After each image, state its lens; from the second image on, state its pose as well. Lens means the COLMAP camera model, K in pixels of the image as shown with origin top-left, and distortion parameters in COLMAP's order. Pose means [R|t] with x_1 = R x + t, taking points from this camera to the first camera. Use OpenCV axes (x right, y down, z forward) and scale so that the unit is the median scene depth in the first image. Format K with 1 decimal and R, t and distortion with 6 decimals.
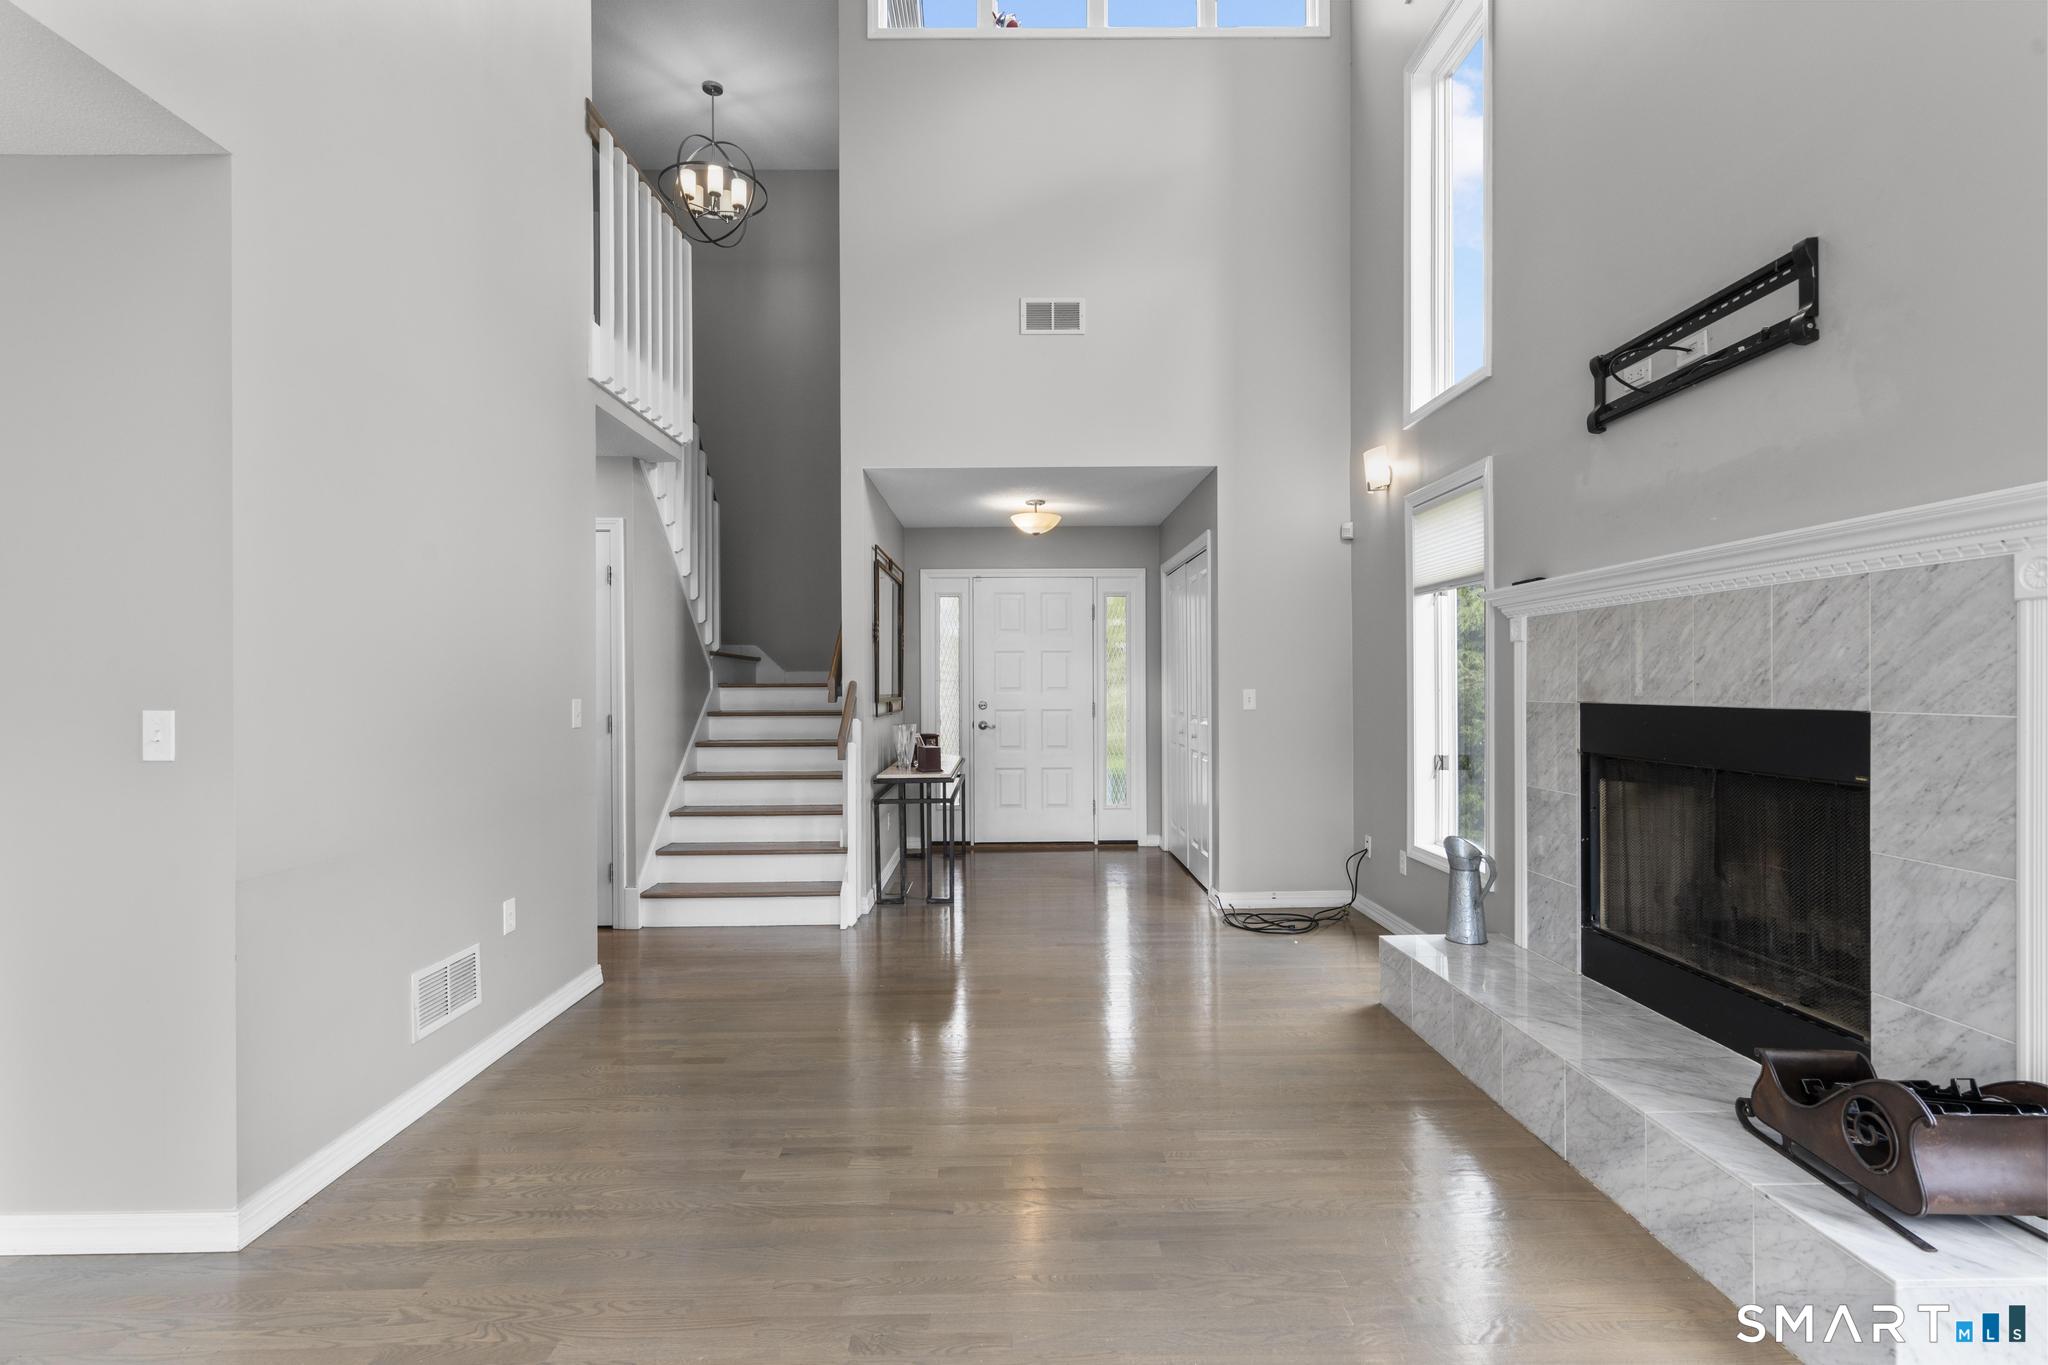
lens RADIAL K [[947.8, 0, 1024.0], [0, 947.8, 682.5], [0, 0, 1]] dist [0.004079, 0.000931]
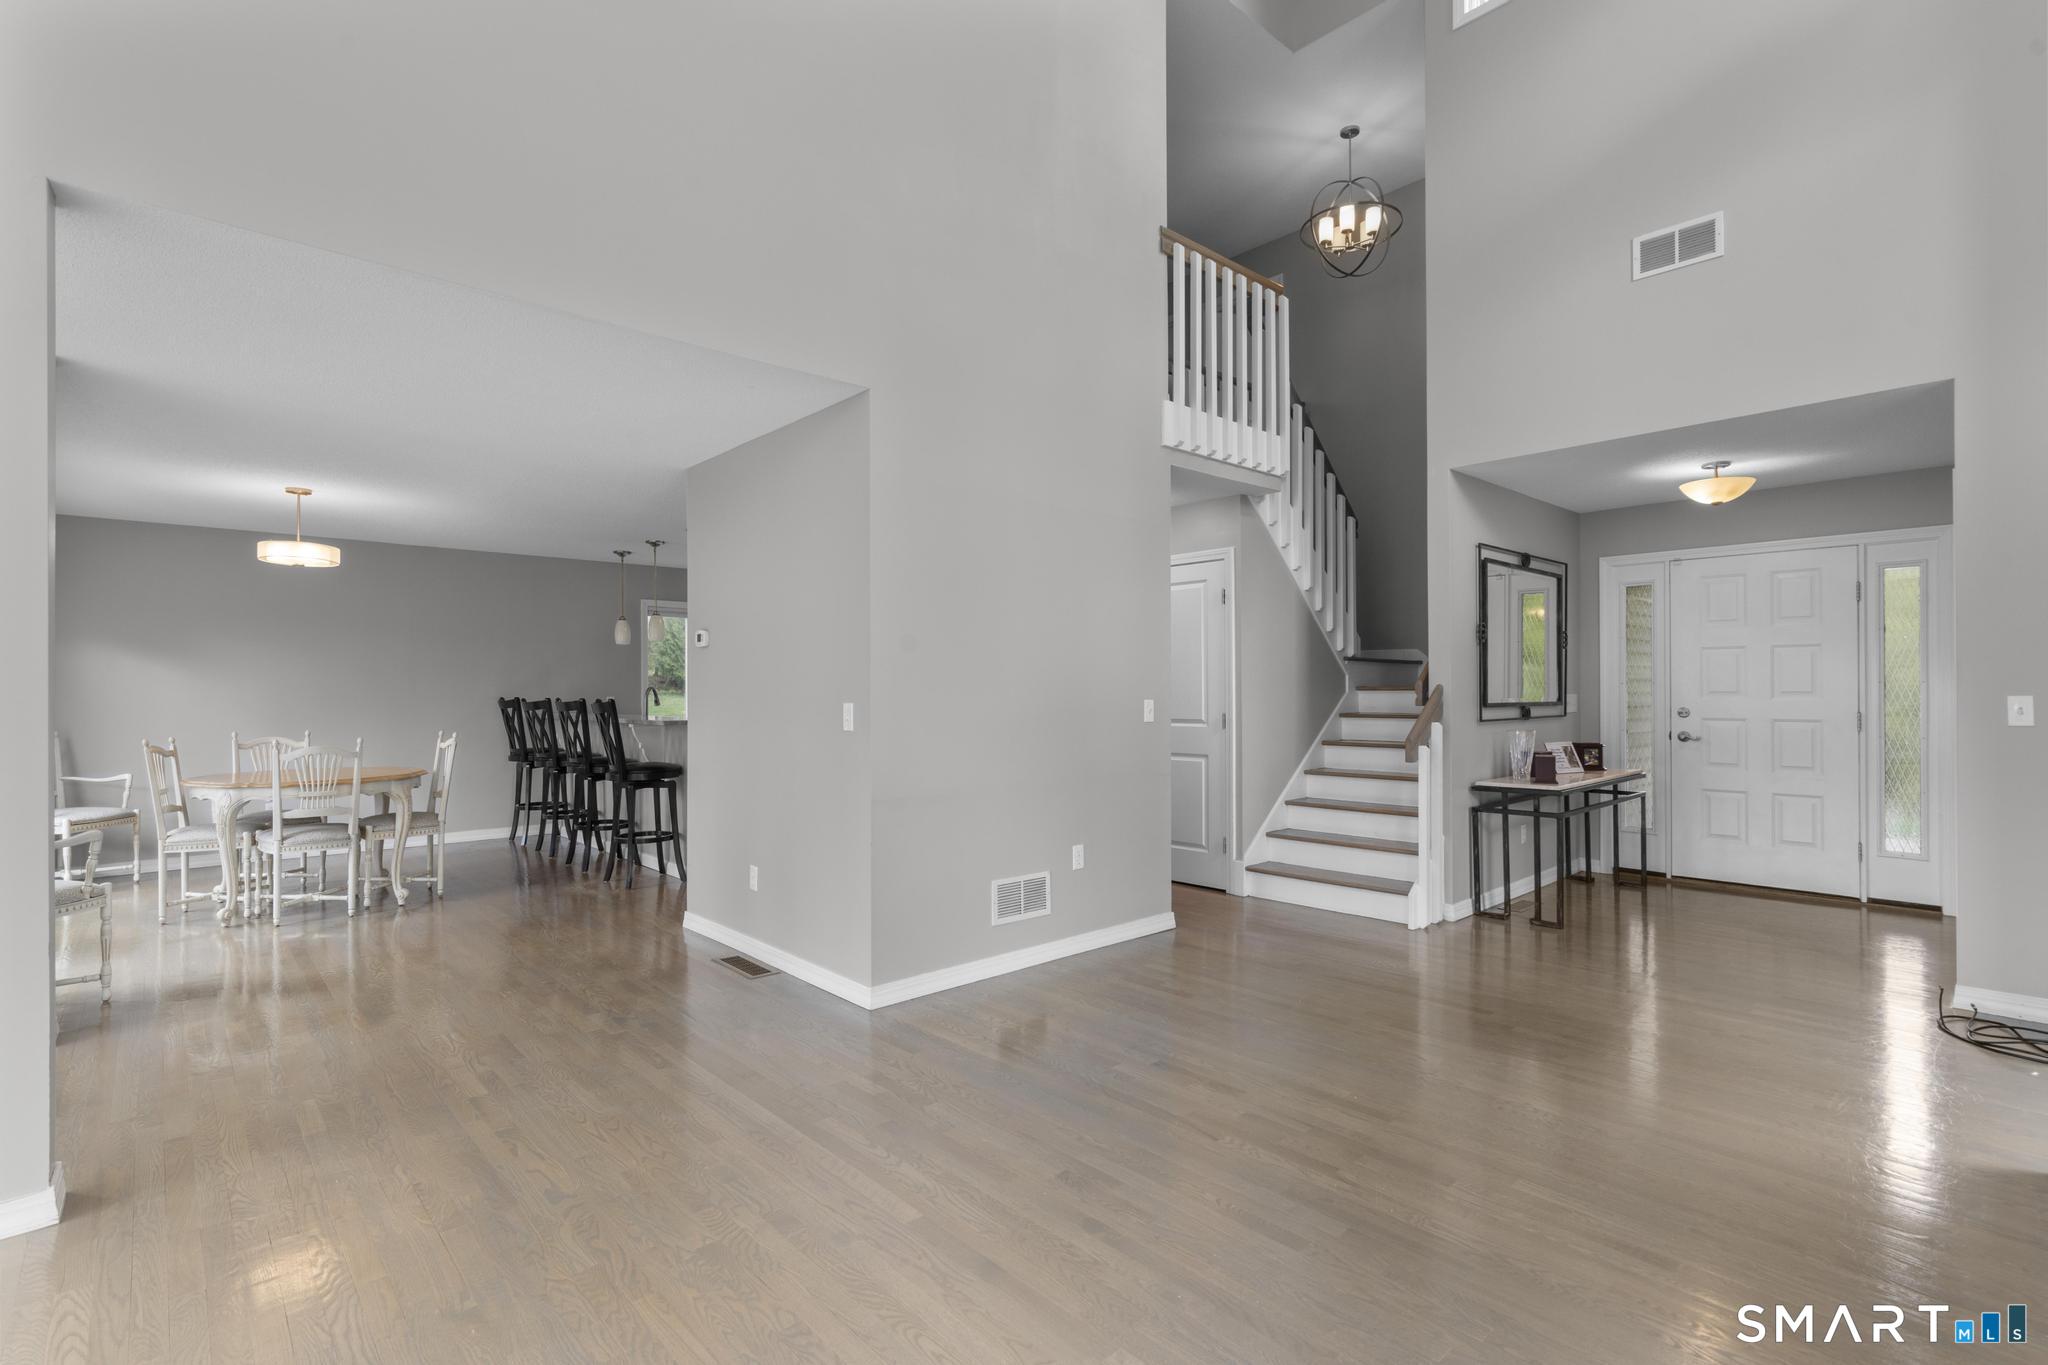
lens RADIAL K [[941.6, 0, 1024.0], [0, 941.6, 682.5], [0, 0, 1]] dist [-0.001171, 0.000125]
pose [[0.668184, -0.003095, -0.743990, 0.278696], [0.001672, 0.999995, -0.002659, -0.001866], [0.743994, 0.000532, 0.668186, 0.019937]]
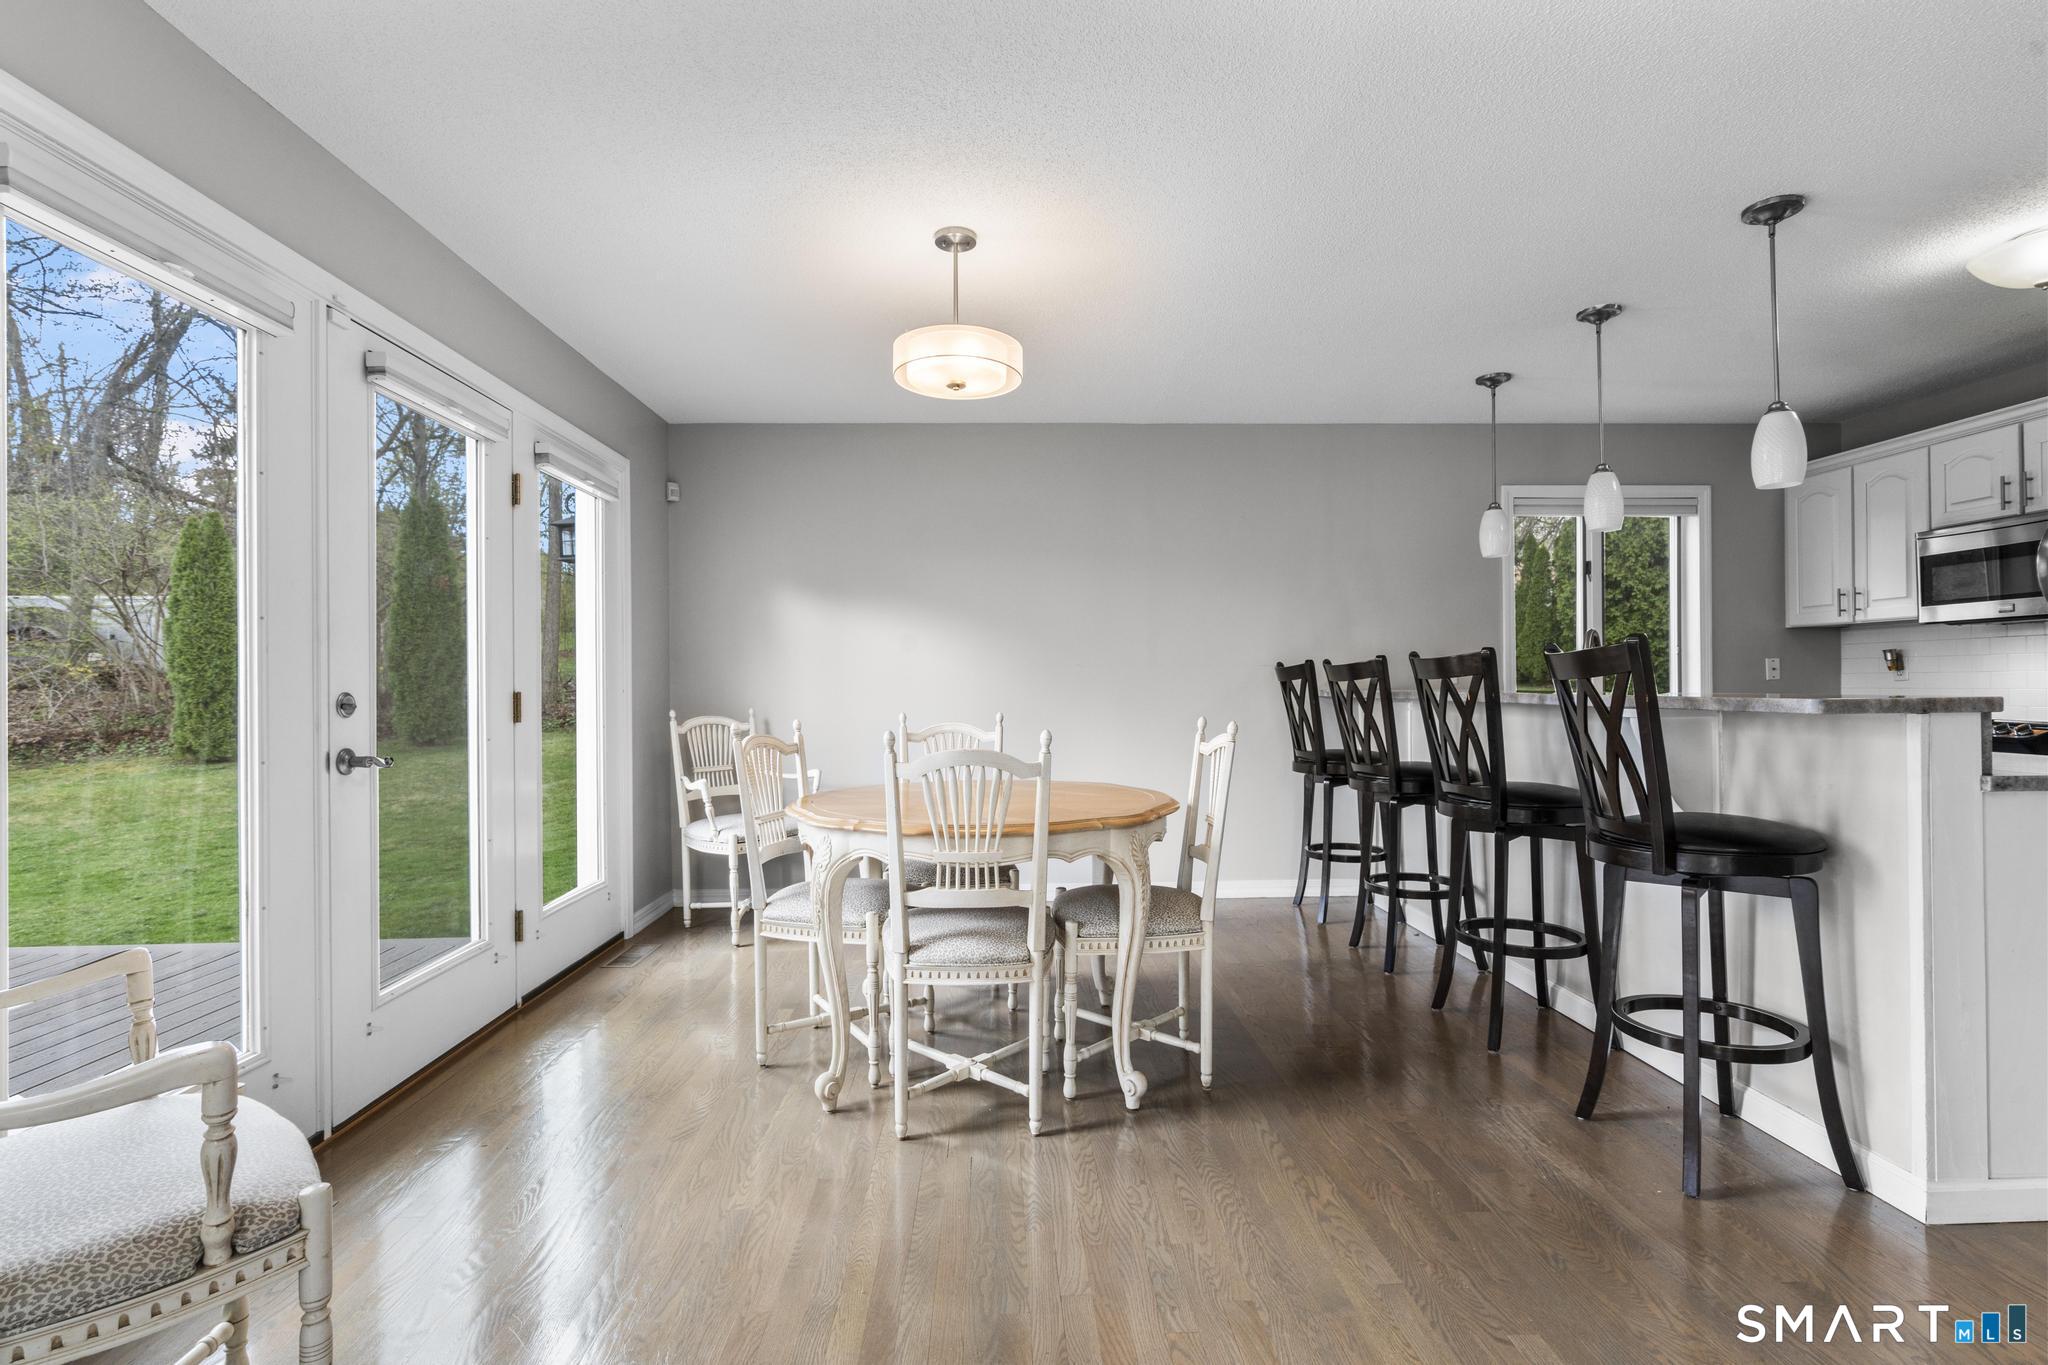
lens RADIAL K [[941.6, 0, 1024.0], [0, 941.6, 682.5], [0, 0, 1]] dist [-0.001171, 0.000125]
pose [[0.015473, 0.003239, -0.999875, -0.541398], [0.011776, 0.999925, 0.003421, 0.030993], [0.999811, -0.011827, 0.015434, 0.152817]]
